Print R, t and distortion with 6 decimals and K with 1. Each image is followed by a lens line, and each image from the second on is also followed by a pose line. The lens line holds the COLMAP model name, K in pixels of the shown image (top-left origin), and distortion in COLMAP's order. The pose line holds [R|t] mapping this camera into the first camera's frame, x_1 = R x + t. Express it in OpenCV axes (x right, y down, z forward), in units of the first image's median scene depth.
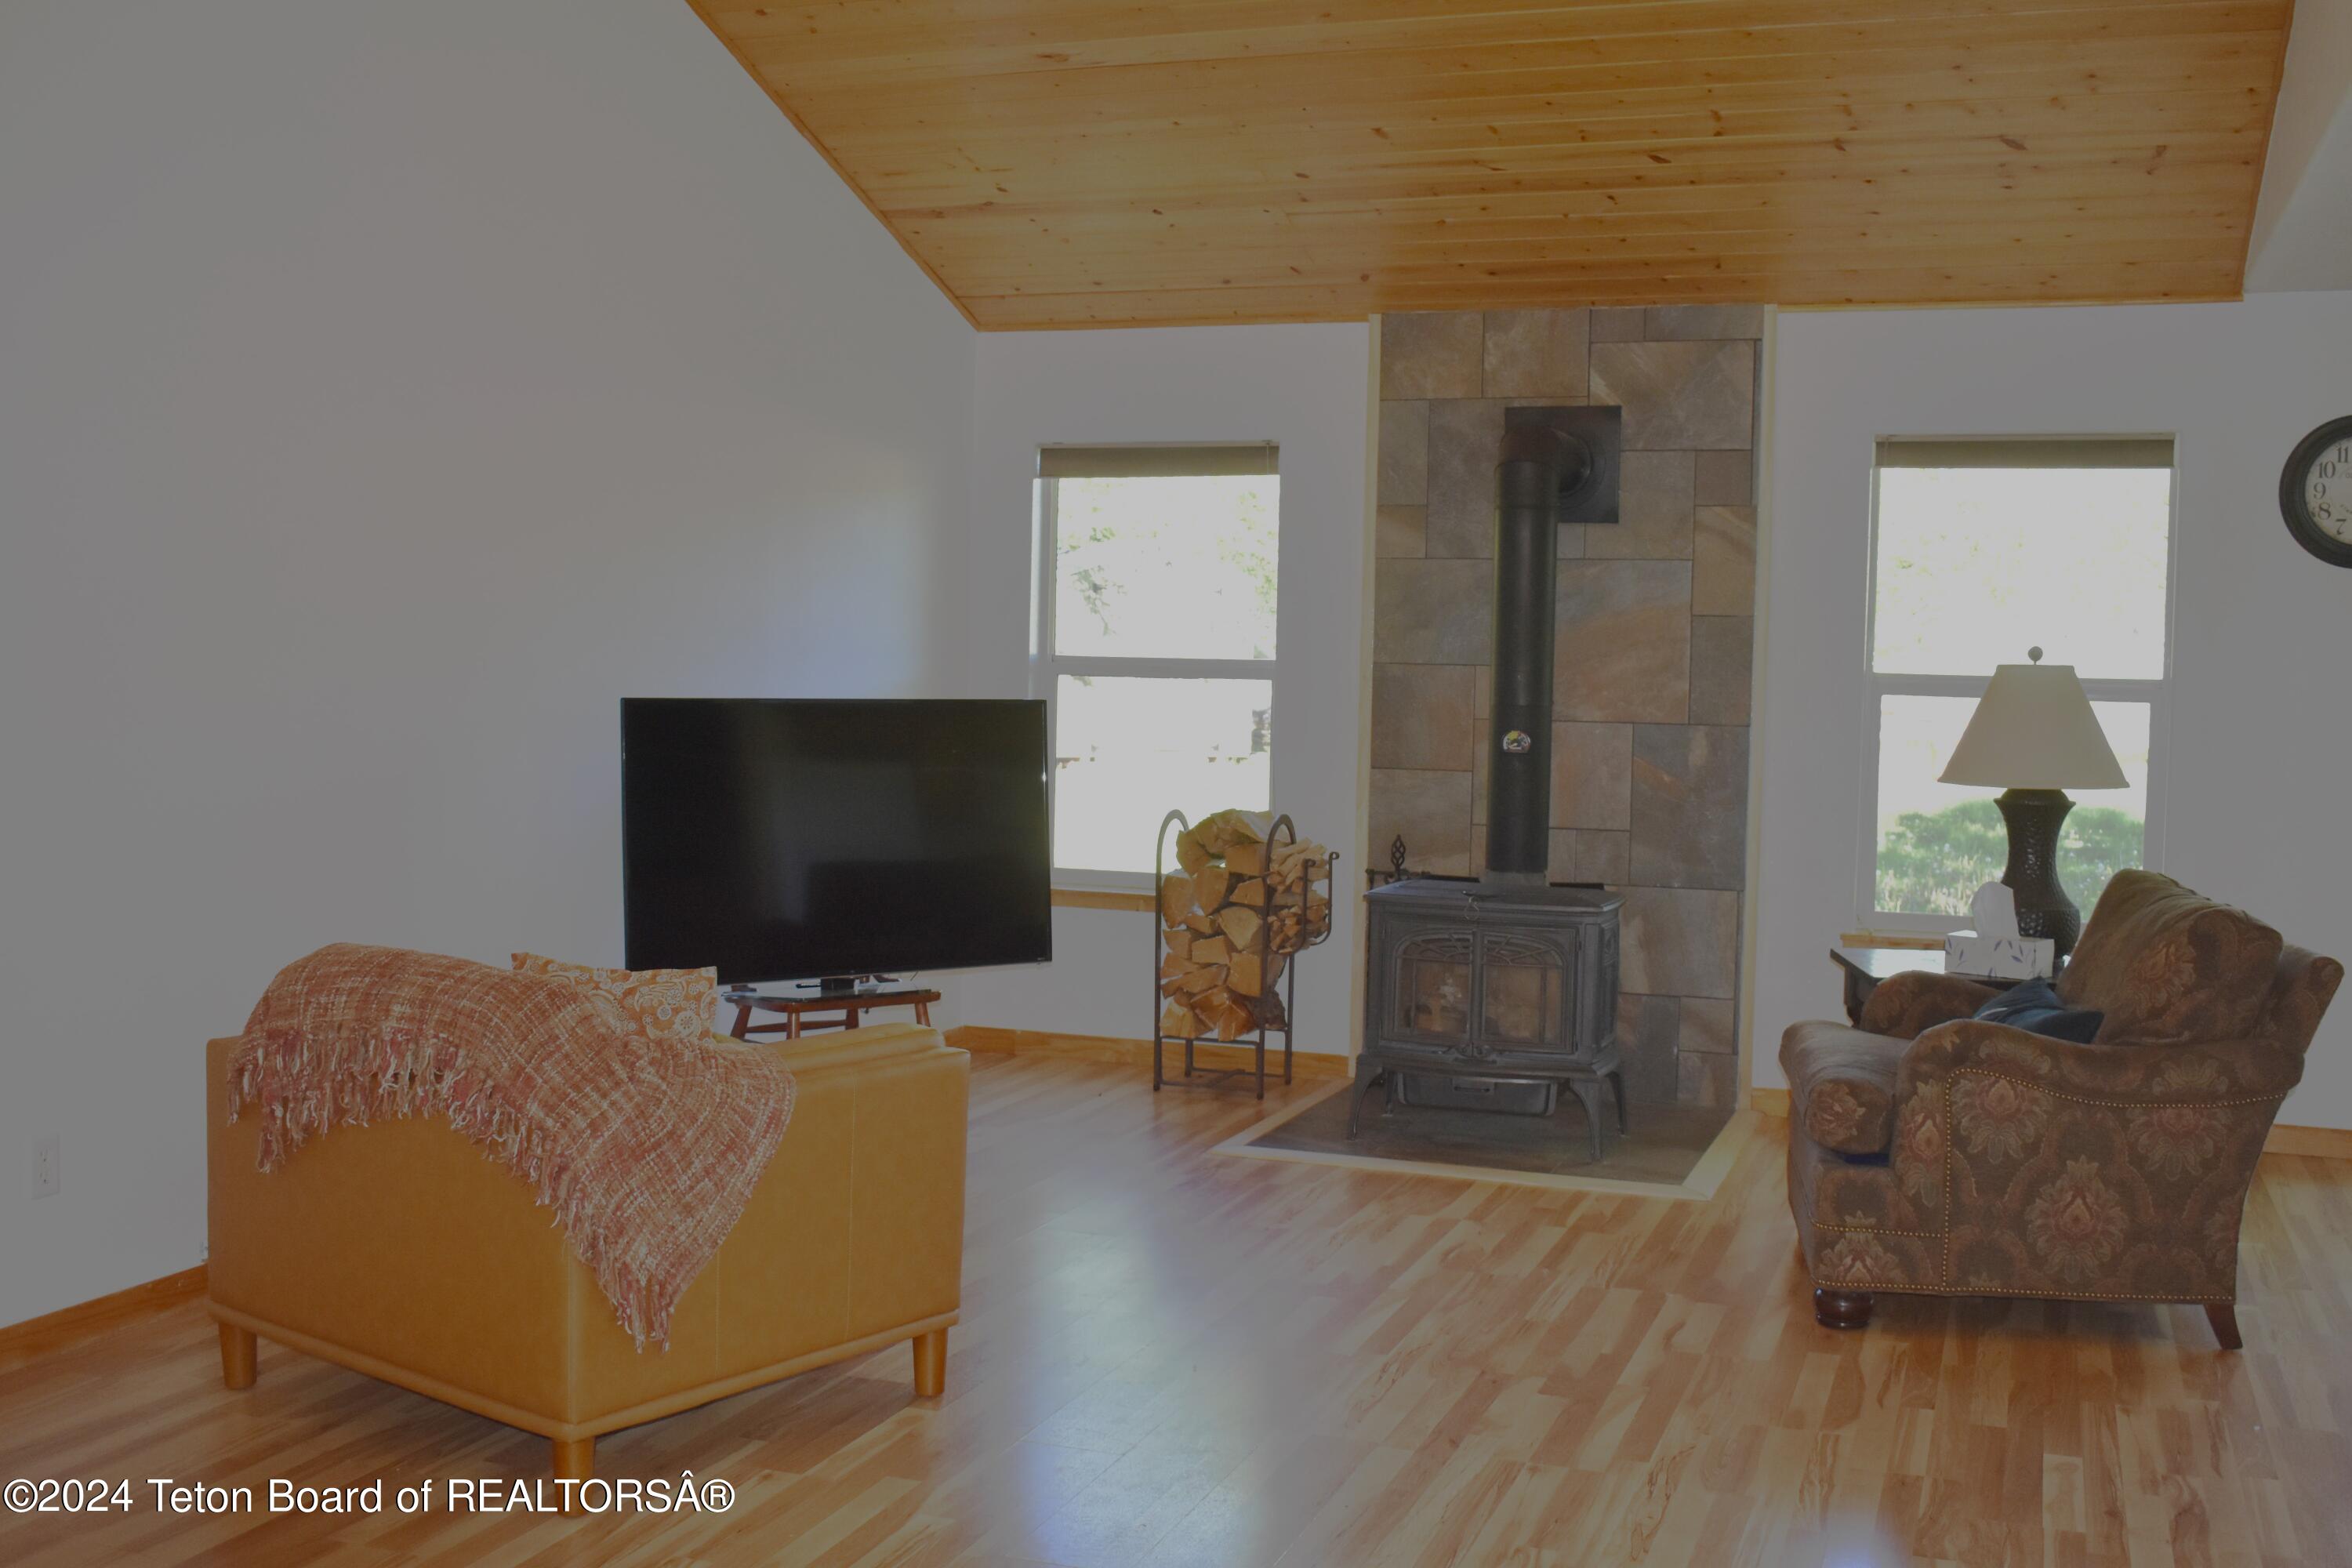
lens RADIAL K [[2435.5, 0, 1176.0], [0, 2435.5, 784.0], [0, 0, 1]] dist [-0.064861, 0.009797]
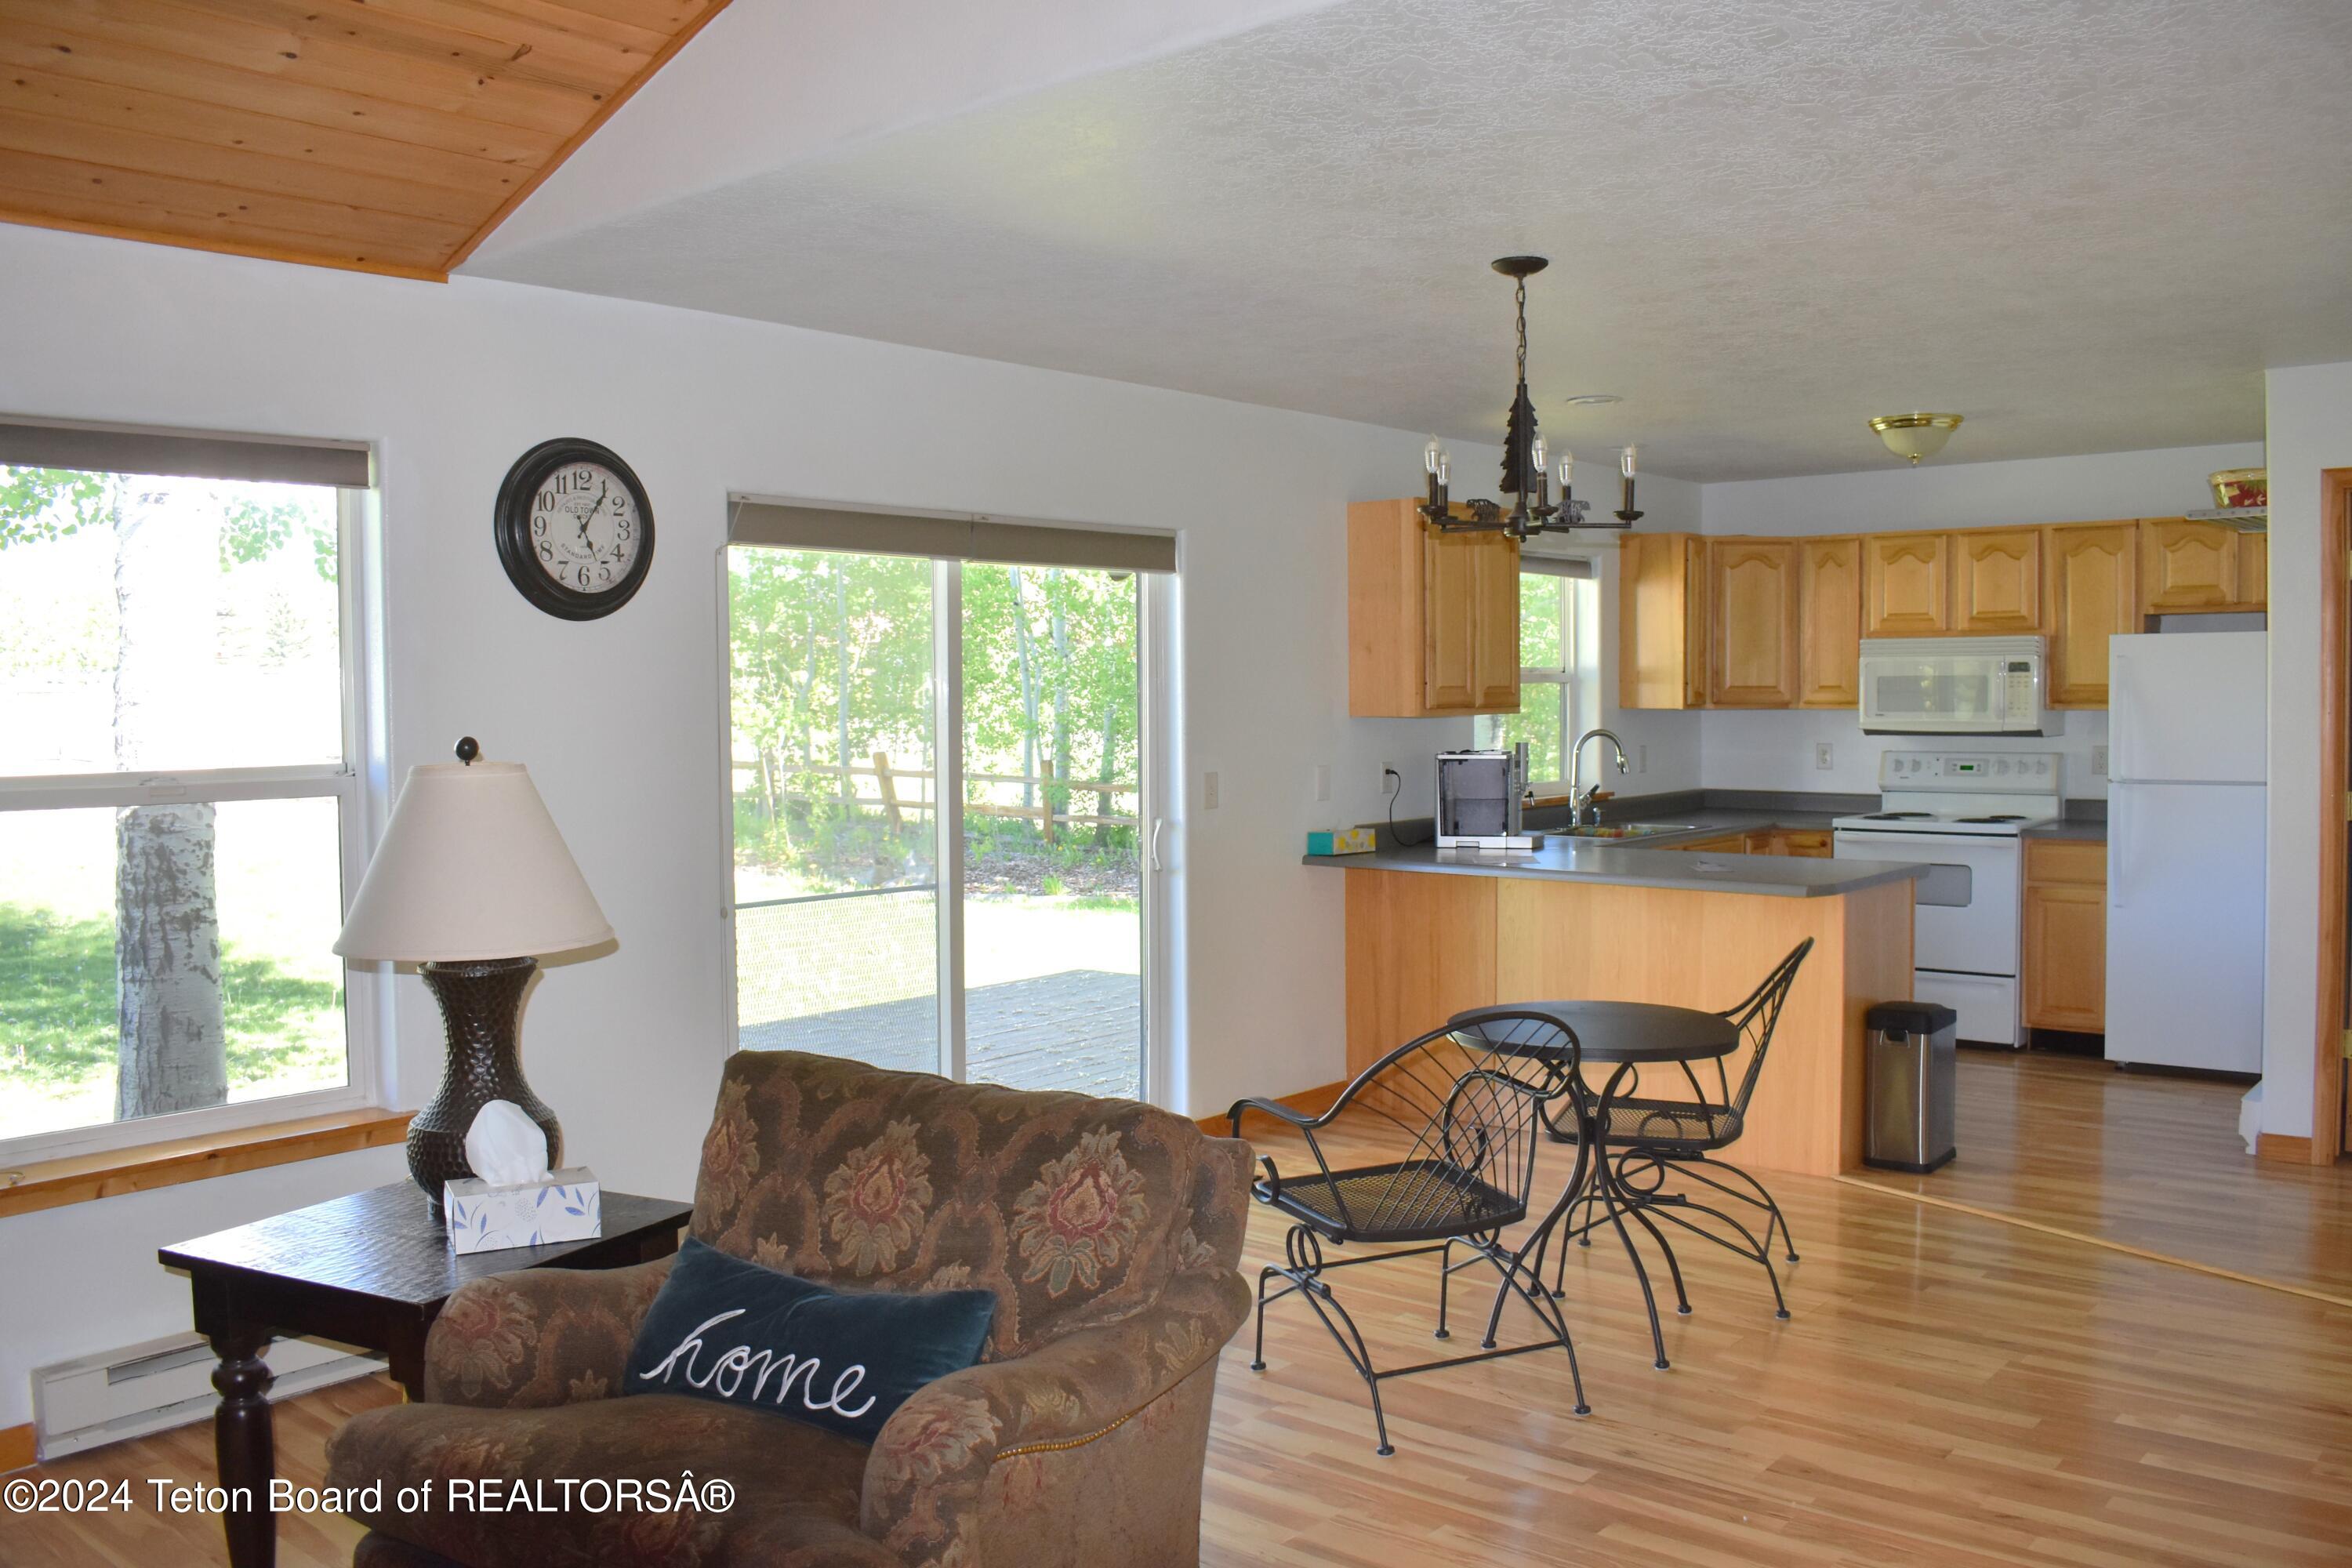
lens RADIAL K [[1925.0, 0, 1176.0], [0, 1925.0, 784.0], [0, 0, 1]] dist [-0.090483, -0.003671]
pose [[0.345153, -0.070832, 0.935870, -0.060560], [0.064786, 0.996568, 0.051532, -0.048327], [-0.936308, 0.042844, 0.348557, 0.516150]]
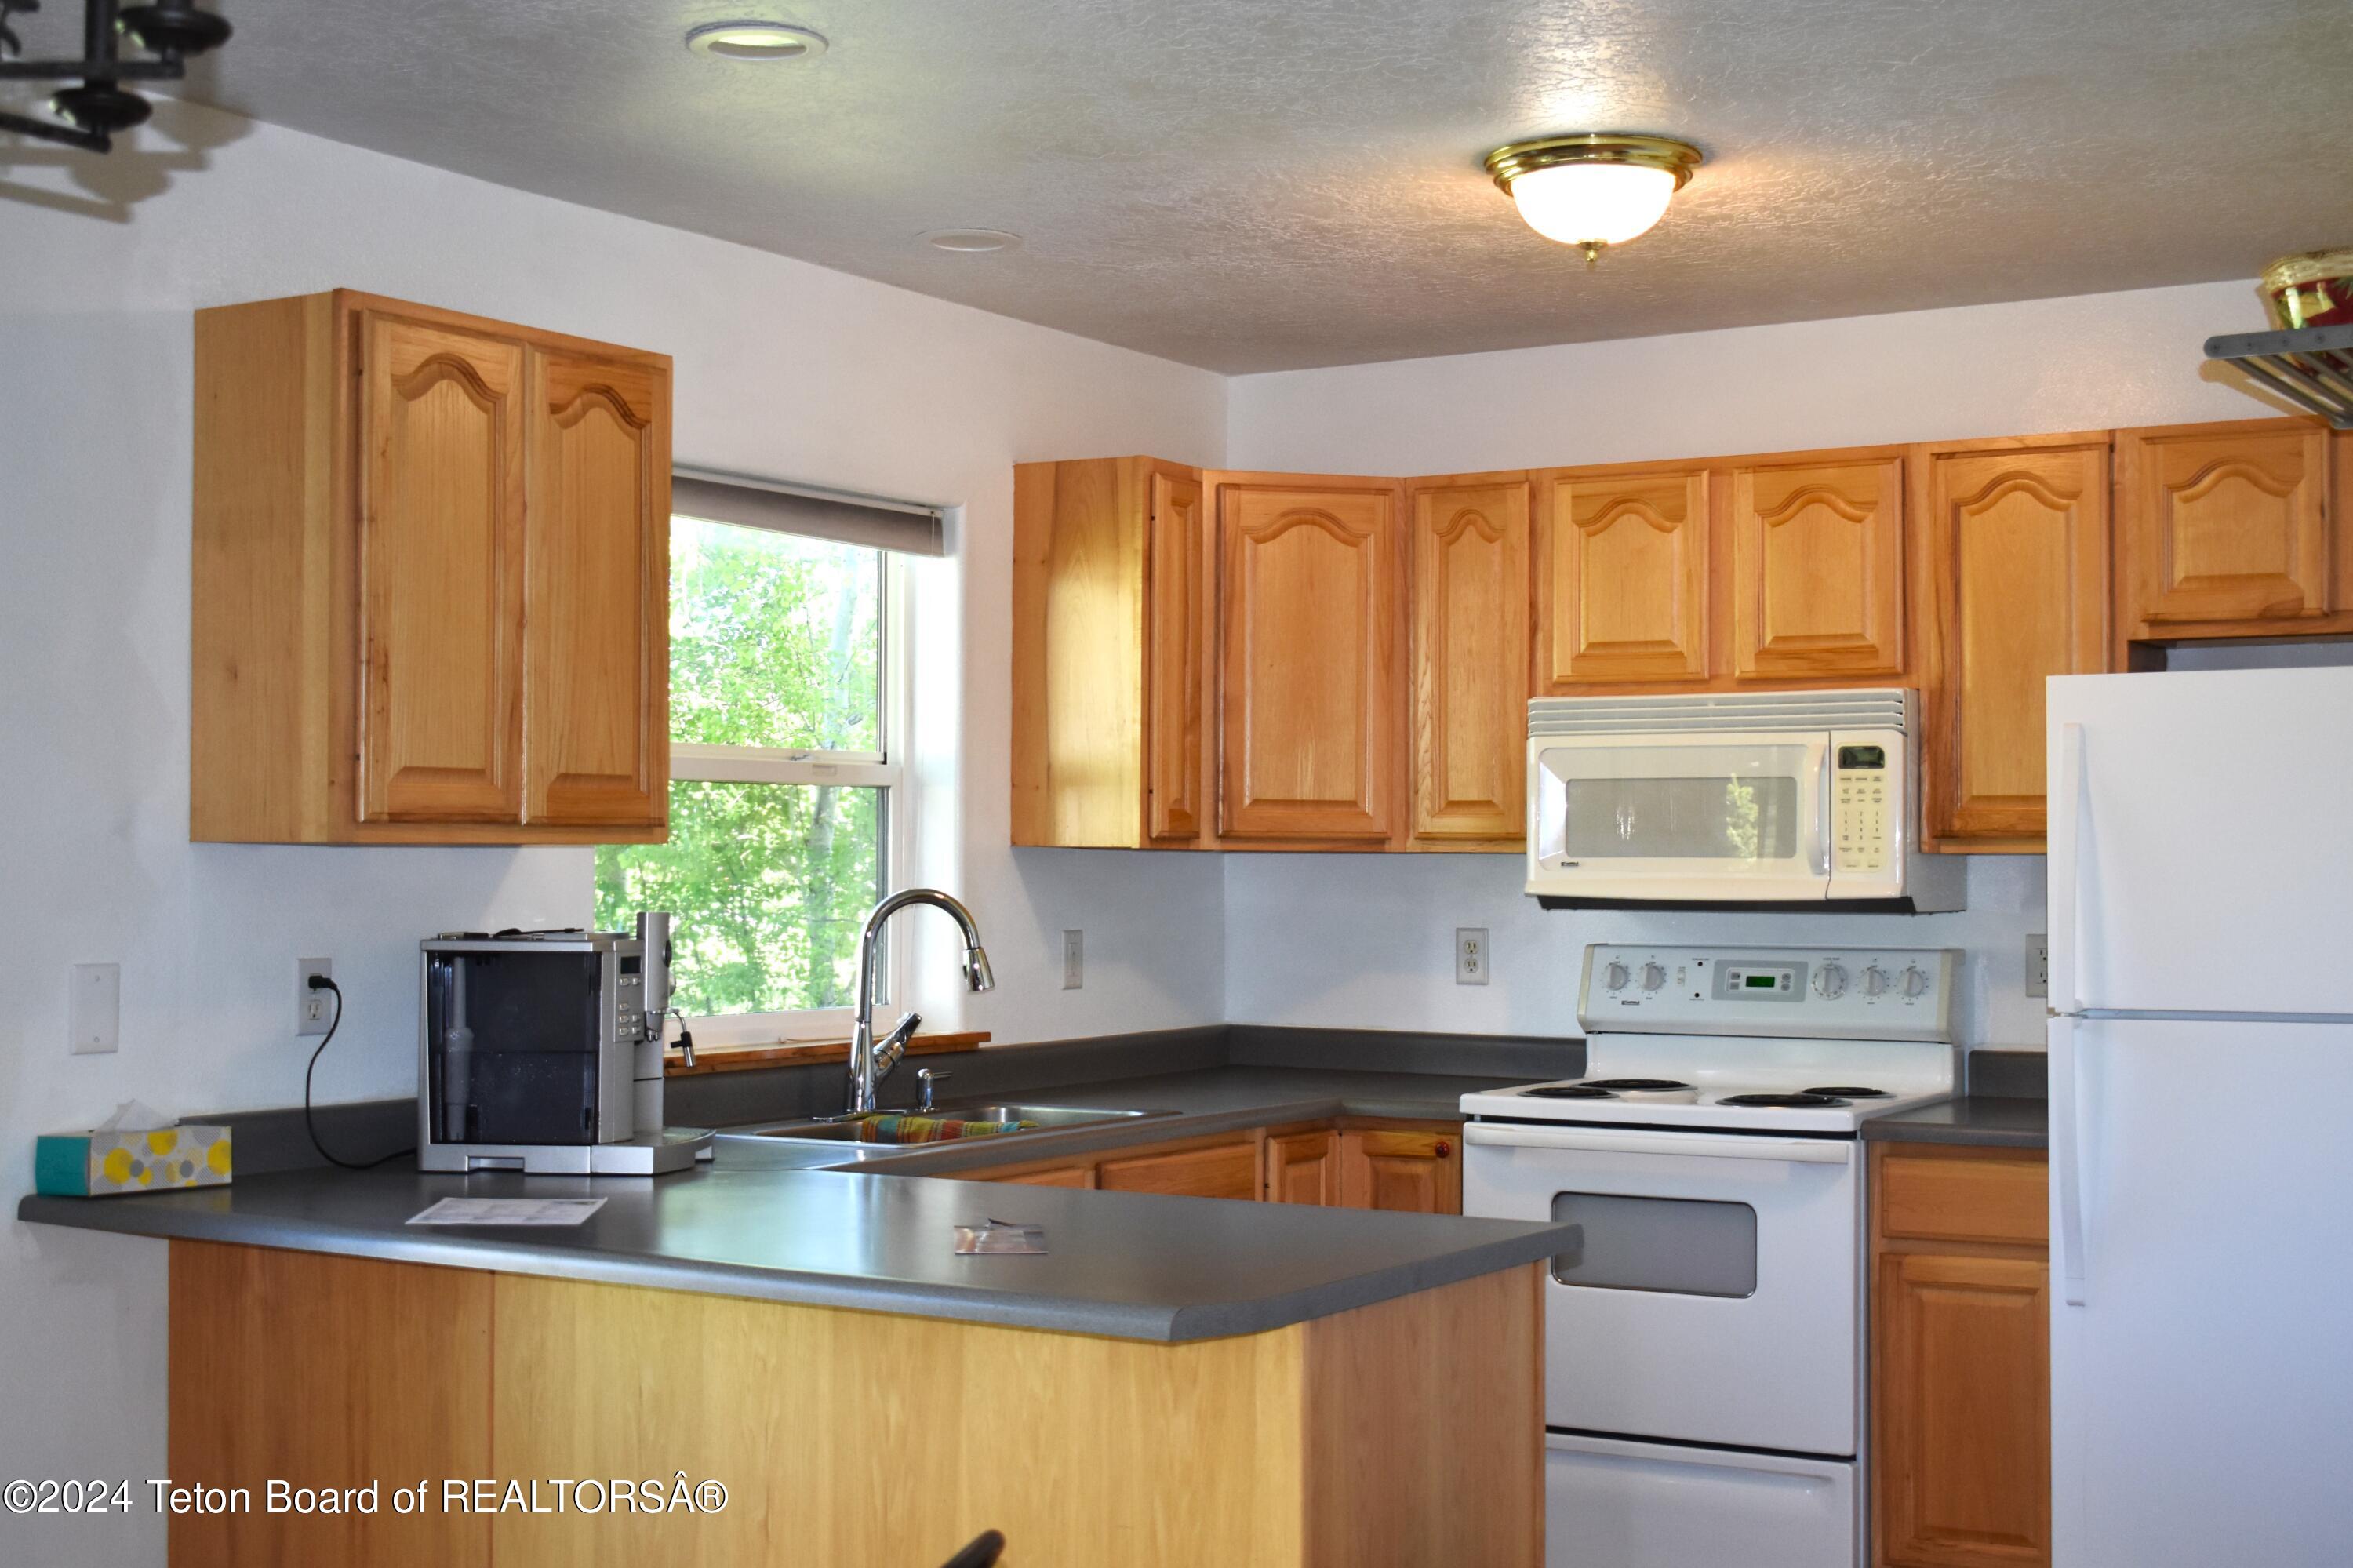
lens RADIAL K [[3098.7, 0, 1176.5], [0, 3098.7, 784.0], [0, 0, 1]] dist [-0.047176, -0.042669]
pose [[0.192212, 0.001430, 0.981352, 0.298159], [0.052002, 0.998579, -0.011641, -0.021813], [-0.979975, 0.053270, 0.191865, 0.460269]]
